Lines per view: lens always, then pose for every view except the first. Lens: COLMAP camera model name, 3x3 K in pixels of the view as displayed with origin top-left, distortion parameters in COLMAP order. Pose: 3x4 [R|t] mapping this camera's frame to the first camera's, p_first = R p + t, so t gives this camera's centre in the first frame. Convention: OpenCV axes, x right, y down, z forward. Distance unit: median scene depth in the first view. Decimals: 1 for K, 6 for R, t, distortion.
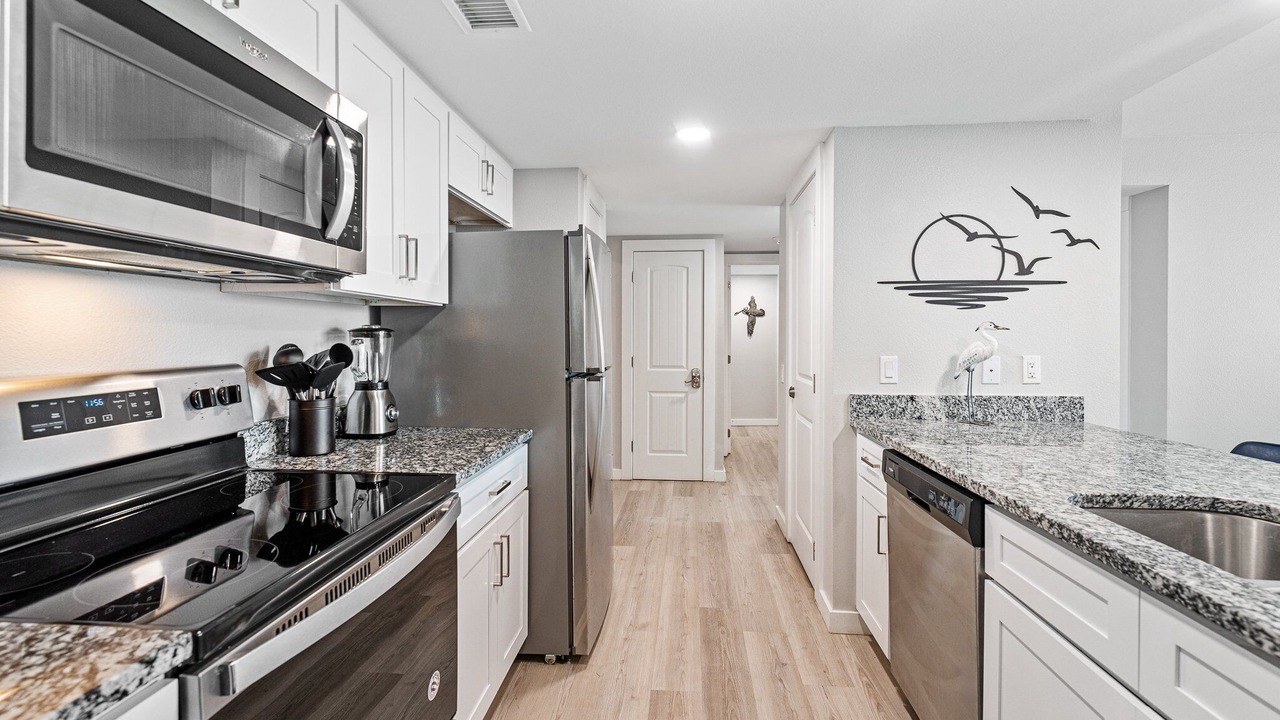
lens RADIAL K [[567.0, 0, 641.2], [0, 567.0, 341.9], [0, 0, 1]] dist [0.003212, -0.000946]
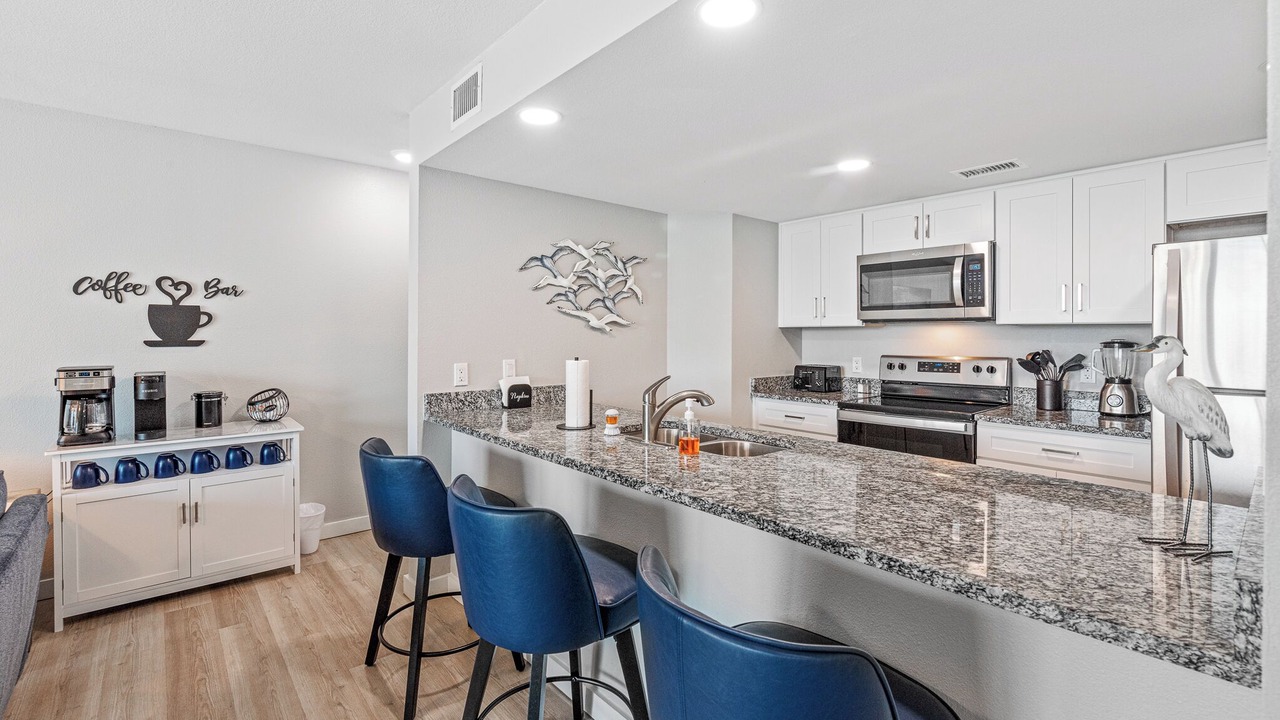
lens RADIAL K [[567.0, 0, 637.7], [0, 567.0, 333.7], [0, 0, 1]] dist [0.003212, -0.000946]
pose [[-0.703759, -0.003197, -0.710432, 1.205244], [-0.010506, 0.999927, 0.005907, -0.033914], [0.710361, 0.011621, -0.703741, 0.969527]]
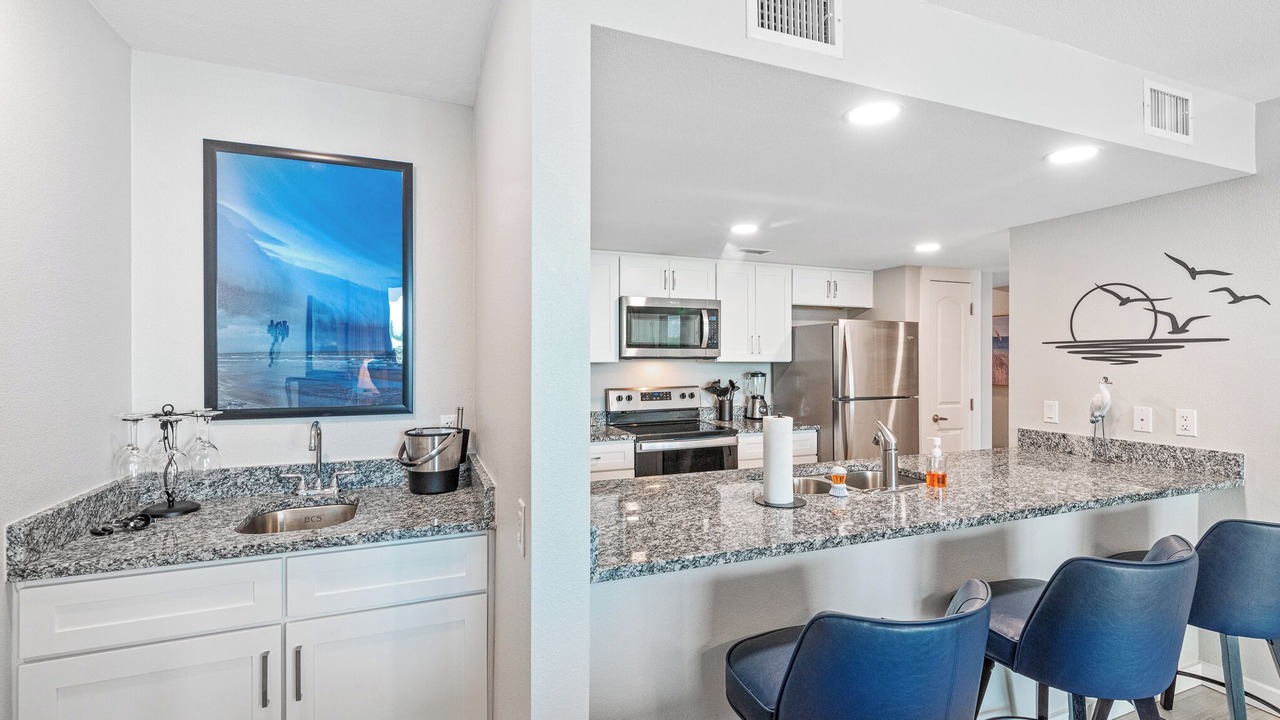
lens RADIAL K [[567.0, 0, 649.4], [0, 567.0, 358.3], [0, 0, 1]] dist [0.003212, -0.000946]
pose [[0.446837, -0.001057, -0.894615, 1.190749], [-0.009053, 0.999943, -0.005703, -0.055907], [0.894569, 0.010647, 0.446802, -0.373938]]
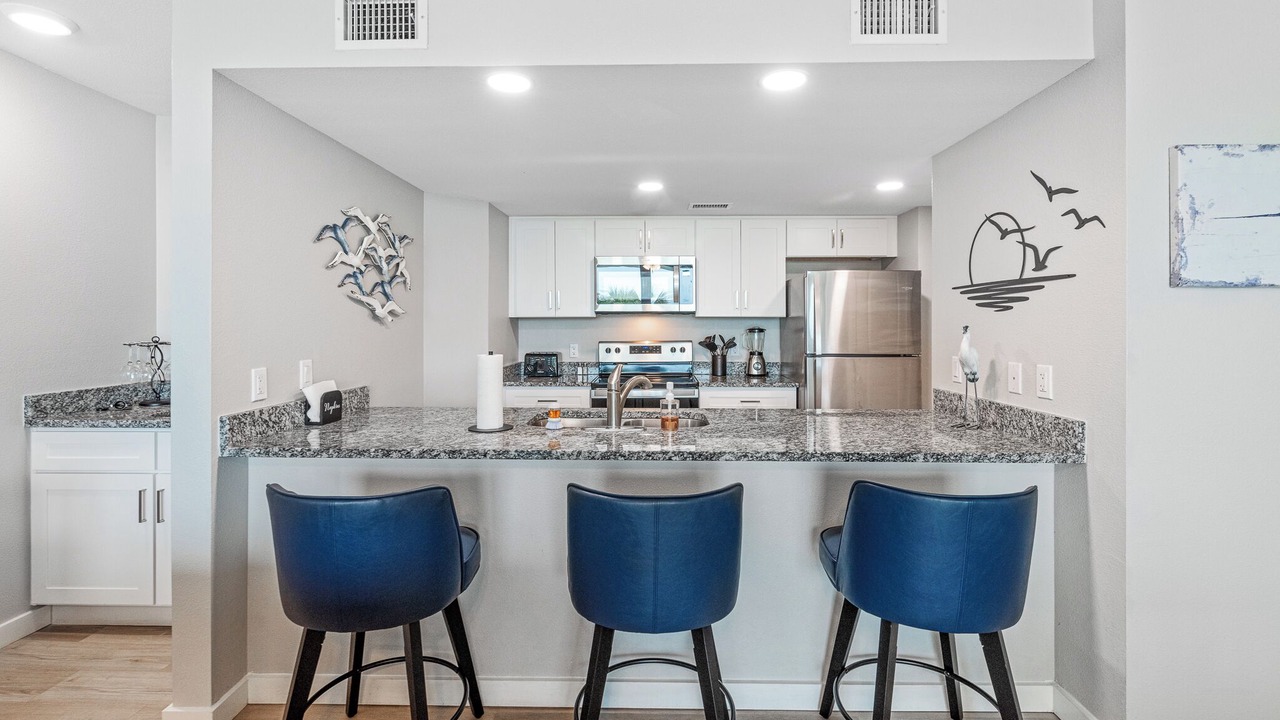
lens RADIAL K [[567.0, 0, 646.9], [0, 567.0, 320.9], [0, 0, 1]] dist [0.003212, -0.000946]
pose [[0.059346, -0.005216, -0.998224, 1.496703], [-0.010157, 0.999931, -0.005829, -0.030750], [0.998186, 0.010485, 0.059289, 0.359538]]
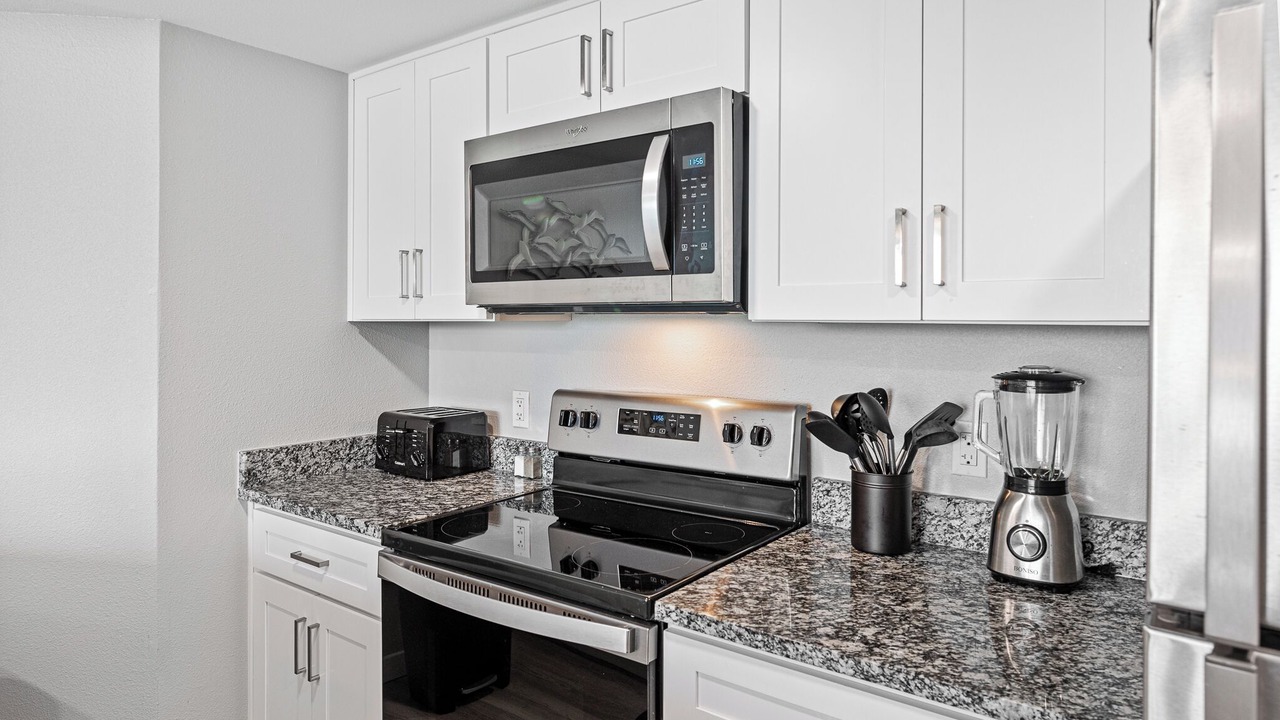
lens RADIAL K [[767.8, 0, 645.7], [0, 767.8, 322.7], [0, 0, 1]] dist [0.000714, -0.002330]
pose [[-0.532915, -0.000626, -0.846168, 0.266287], [-0.013944, 0.999870, 0.008042, -0.060415], [0.846054, 0.016085, -0.532855, 0.904103]]
